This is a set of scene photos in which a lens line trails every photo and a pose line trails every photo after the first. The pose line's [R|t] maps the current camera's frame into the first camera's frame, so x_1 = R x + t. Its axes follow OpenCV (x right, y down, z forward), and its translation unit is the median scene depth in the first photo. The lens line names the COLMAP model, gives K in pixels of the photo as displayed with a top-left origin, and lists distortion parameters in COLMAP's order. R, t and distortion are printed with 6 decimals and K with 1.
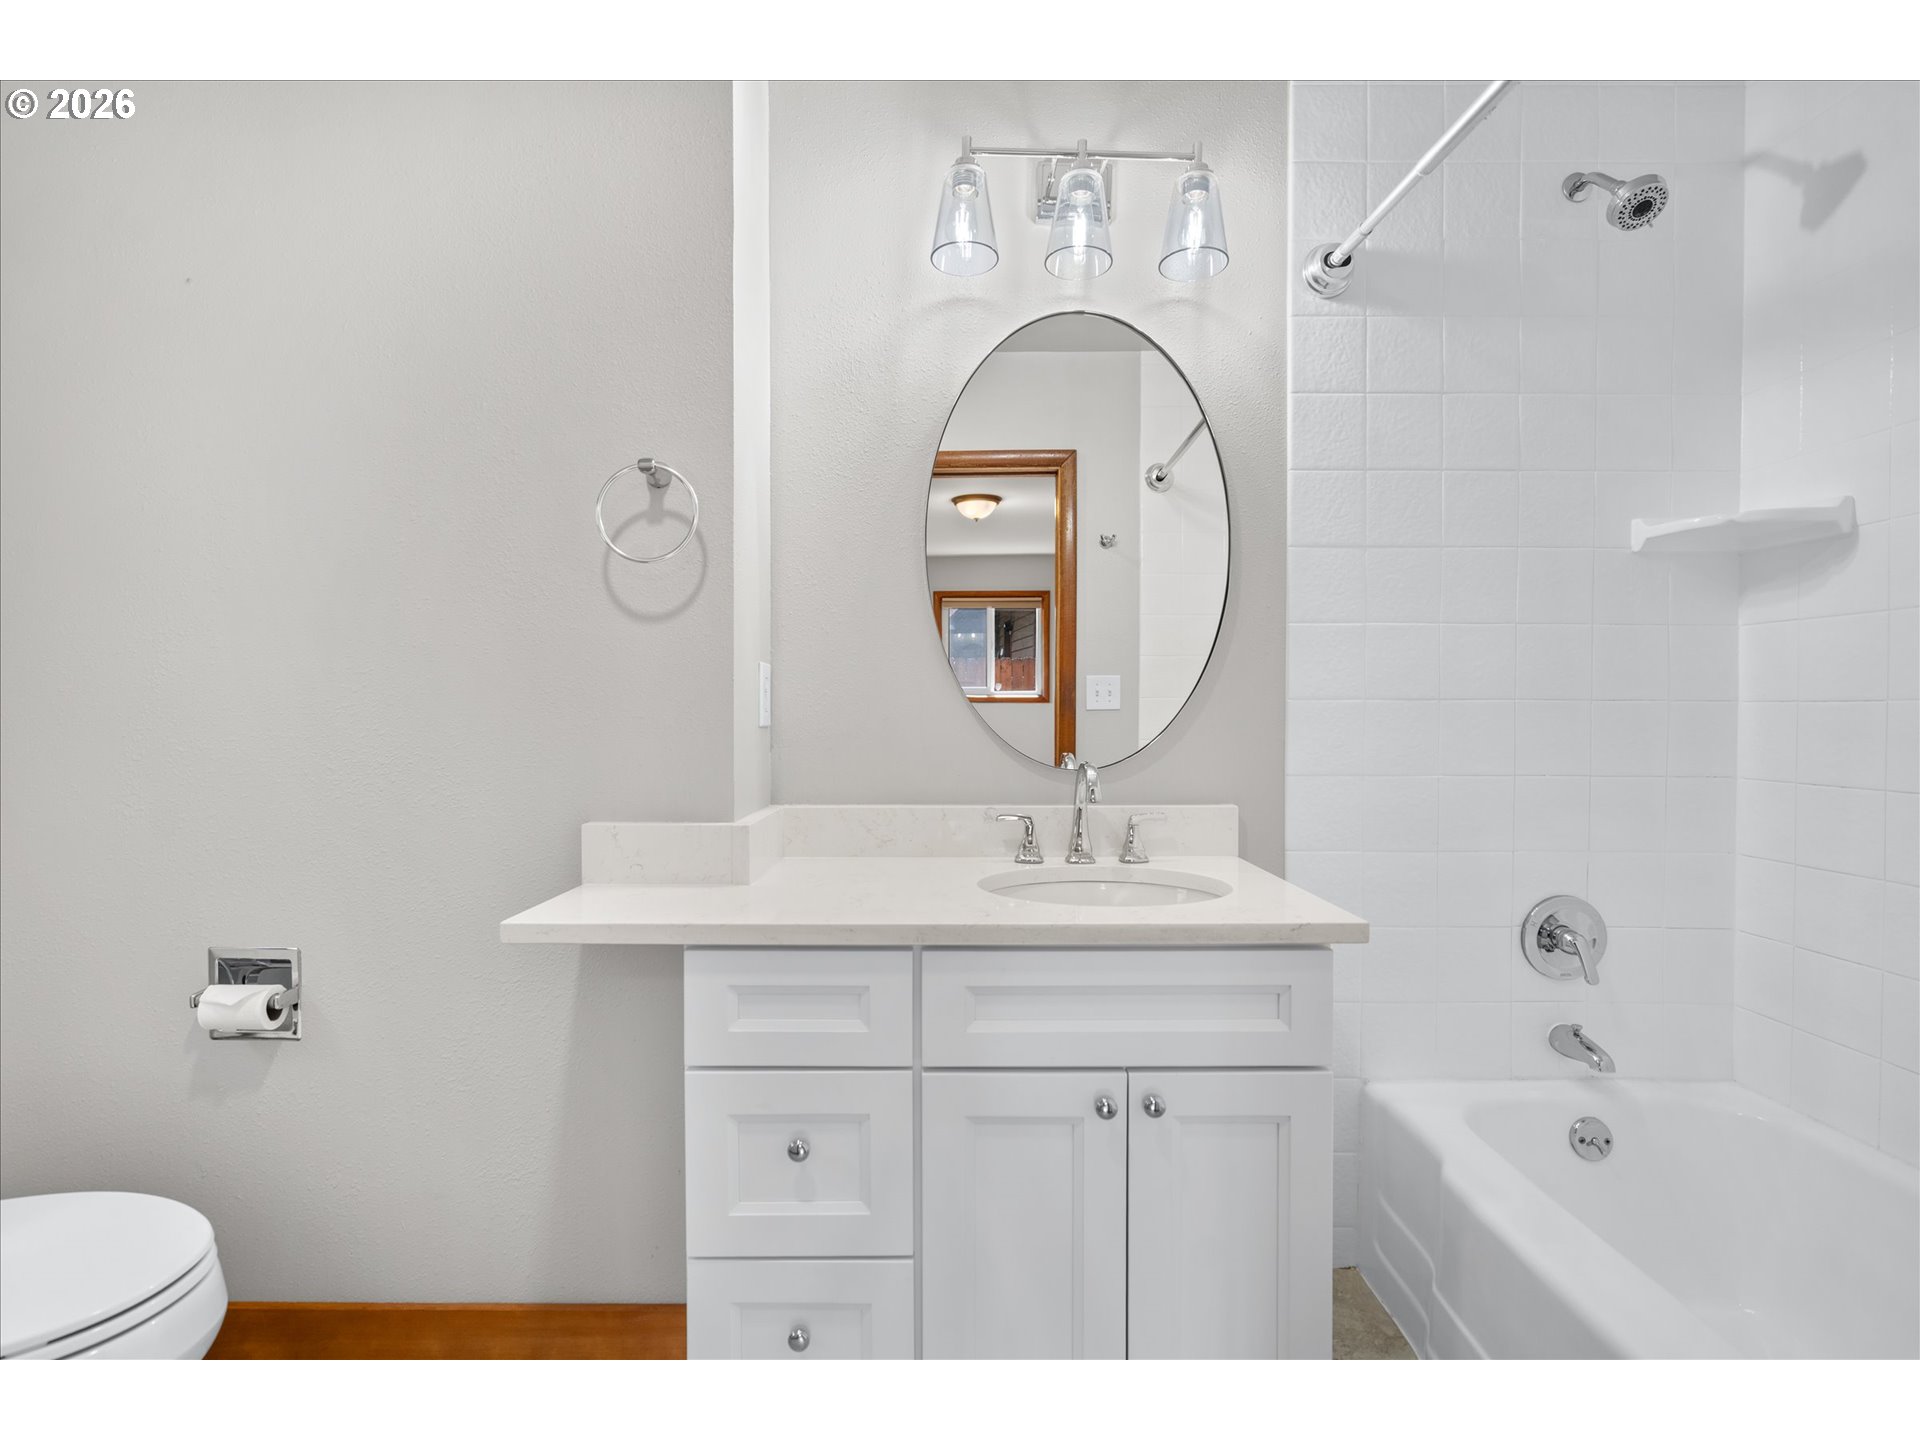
lens RADIAL K [[865.8, 0, 949.1], [0, 865.8, 718.4], [0, 0, 1]] dist [-0.009458, 0.004976]
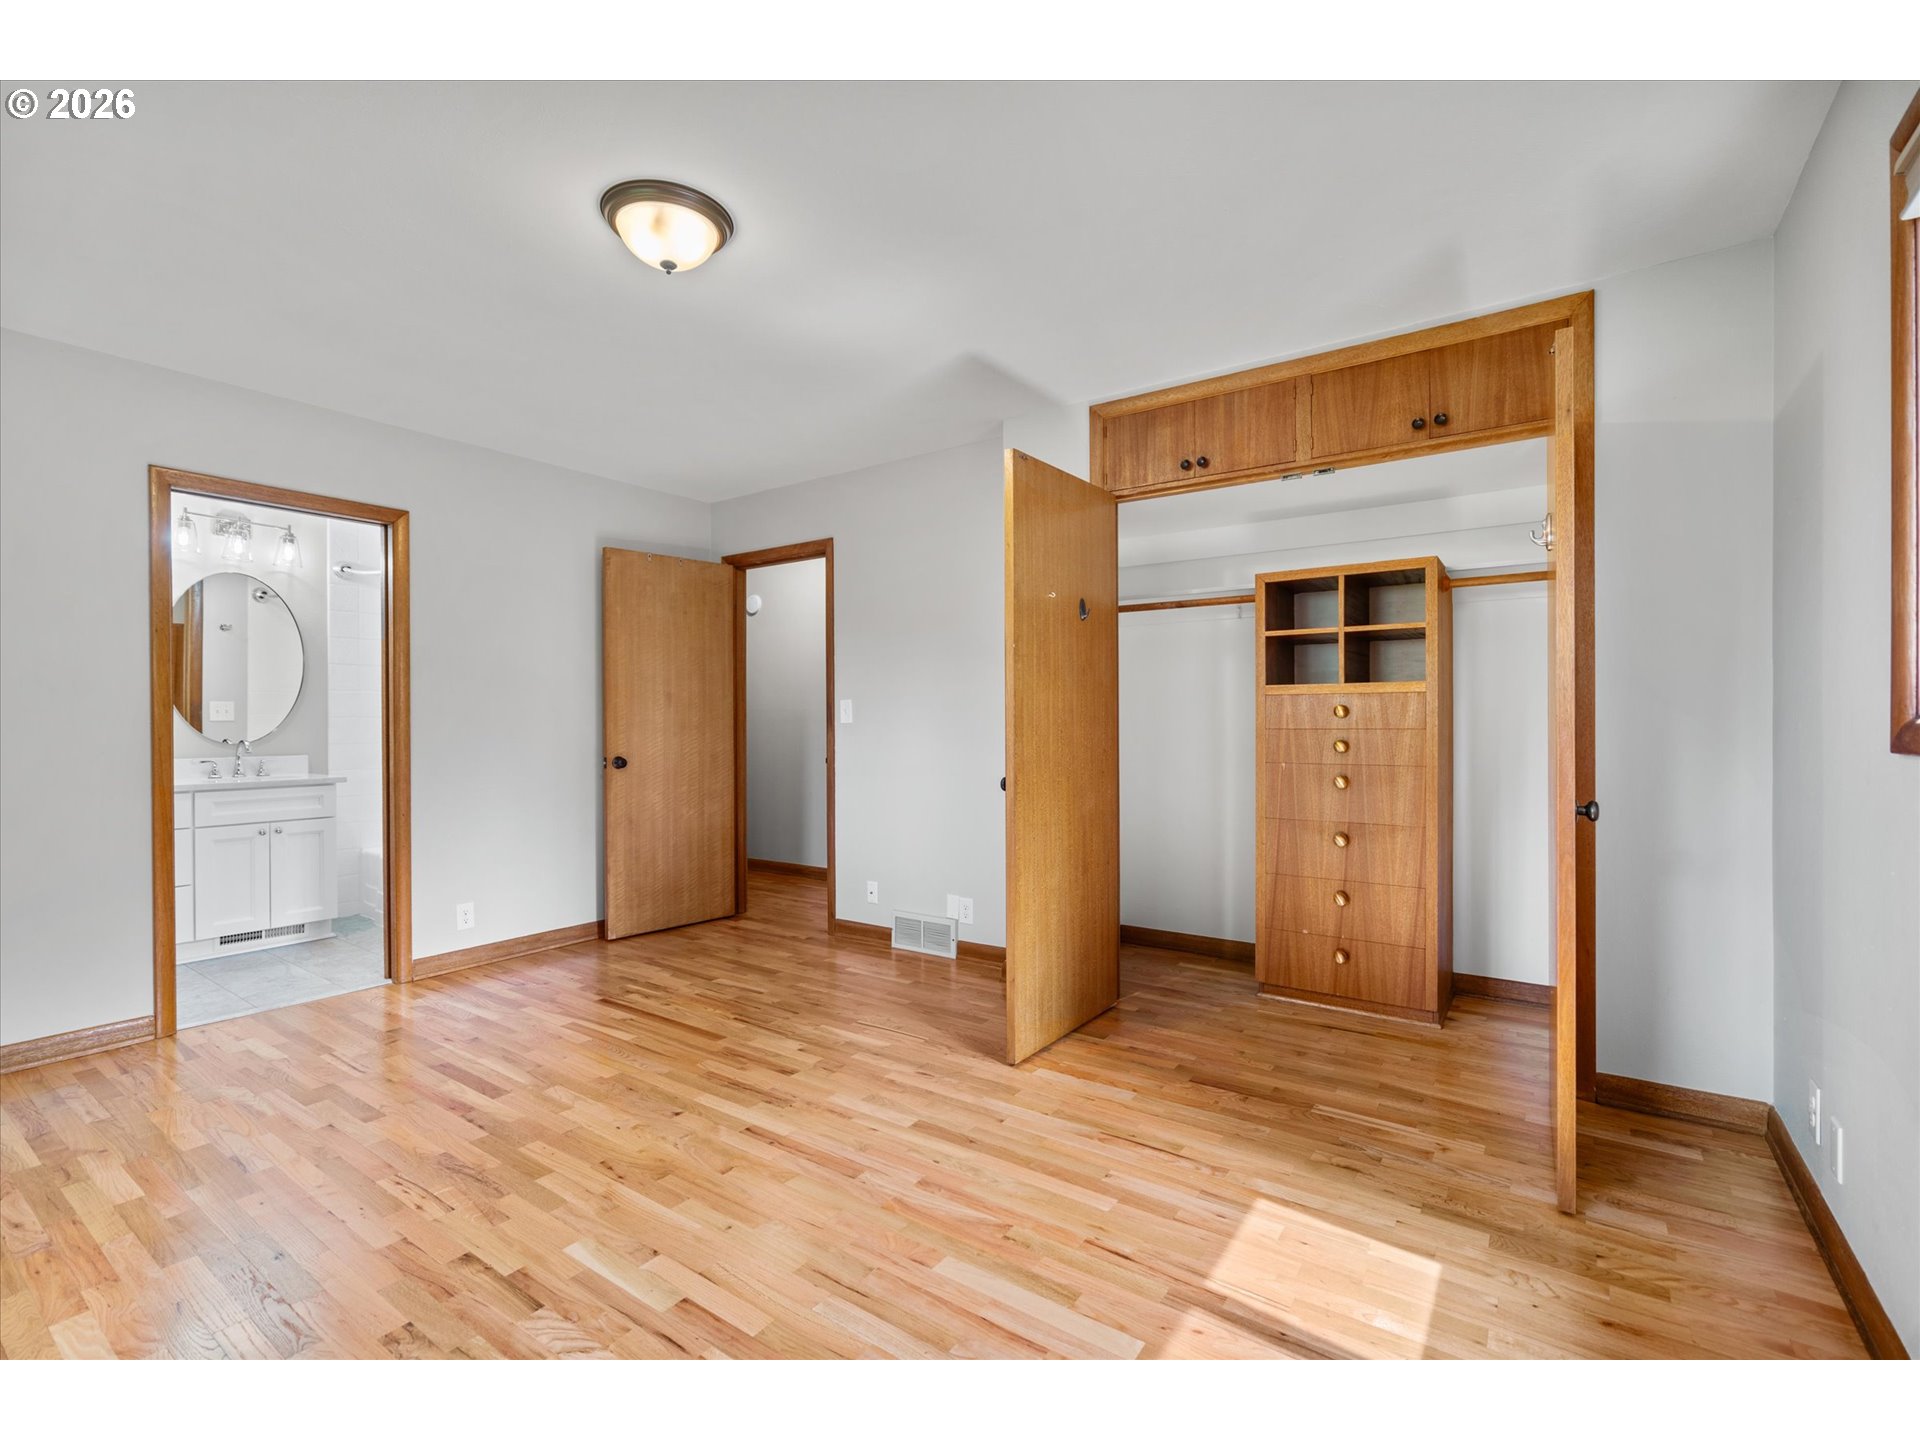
lens RADIAL K [[865.8, 0, 958.7], [0, 865.8, 717.3], [0, 0, 1]] dist [-0.009458, 0.004976]
pose [[0.582283, -0.004680, 0.812973, -0.725271], [0.014657, 0.999881, -0.004741, 0.023494], [-0.812854, 0.014676, 0.582282, -2.391687]]
